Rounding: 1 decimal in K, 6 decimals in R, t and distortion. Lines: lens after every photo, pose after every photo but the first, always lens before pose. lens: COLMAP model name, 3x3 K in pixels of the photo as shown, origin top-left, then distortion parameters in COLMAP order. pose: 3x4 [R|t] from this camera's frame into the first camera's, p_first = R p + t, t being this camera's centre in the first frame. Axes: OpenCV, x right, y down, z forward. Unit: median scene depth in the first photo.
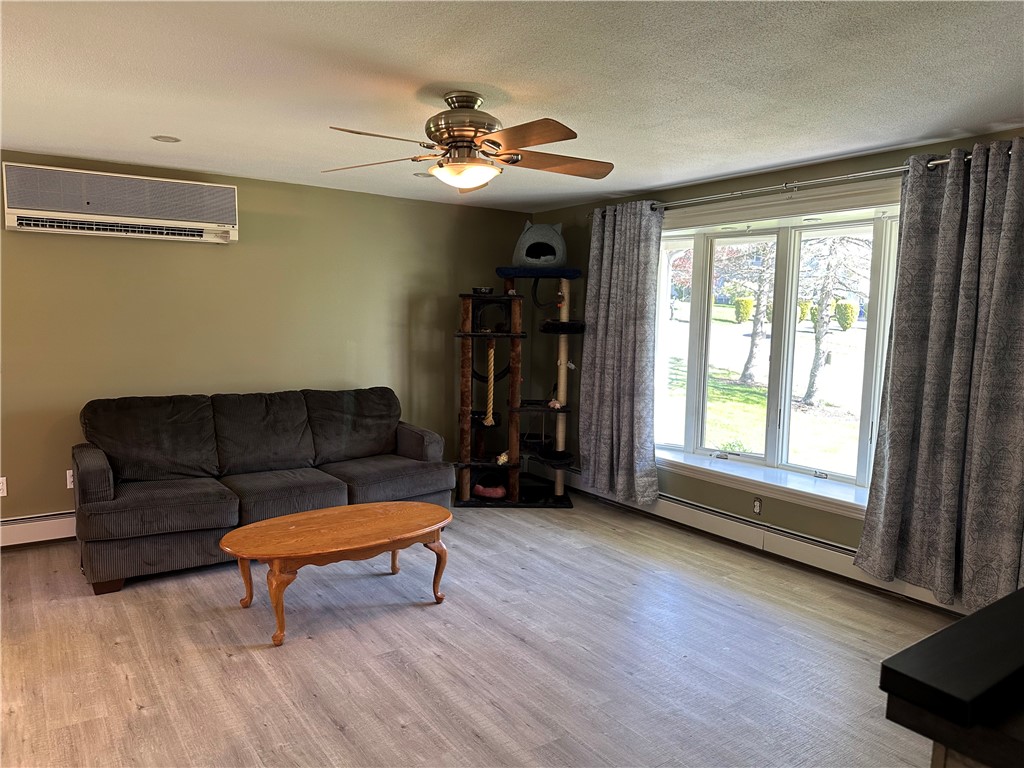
lens RADIAL K [[712.7, 0, 505.8], [0, 712.7, 381.8], [0, 0, 1]] dist [0.112338, -0.140337]
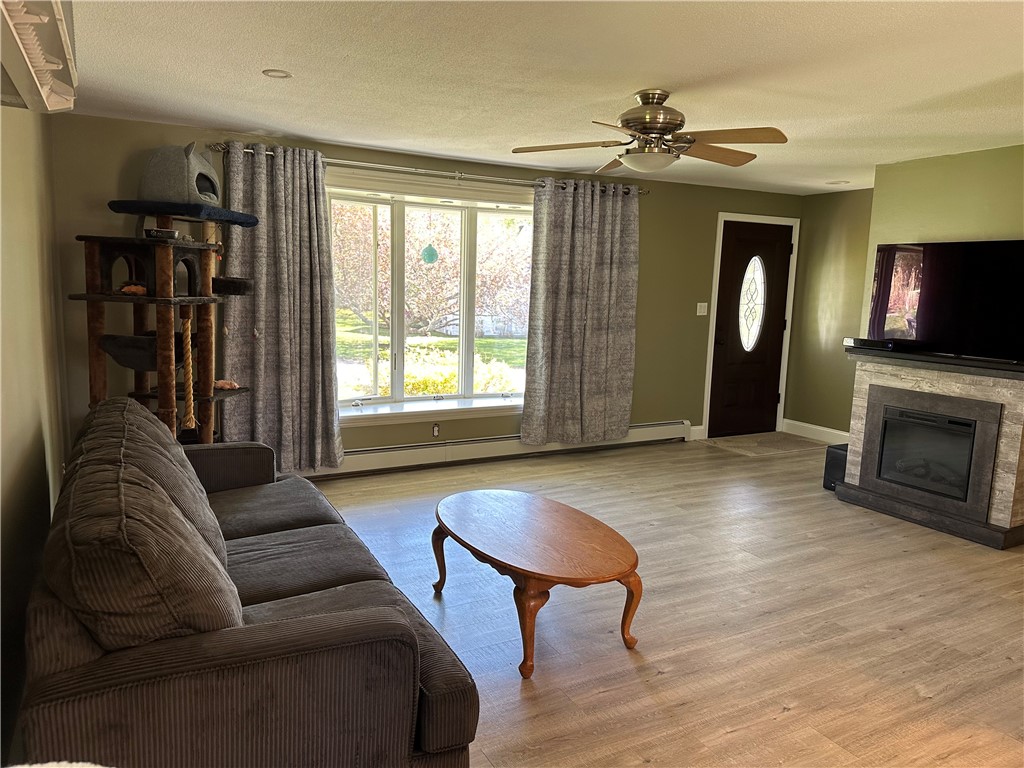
lens RADIAL K [[712.7, 0, 505.8], [0, 712.7, 381.8], [0, 0, 1]] dist [0.112338, -0.140337]
pose [[0.113397, -0.154515, 0.981461, -1.030126], [0.066130, 0.986816, 0.147718, -0.104991], [-0.991347, 0.048154, 0.122120, 0.892133]]
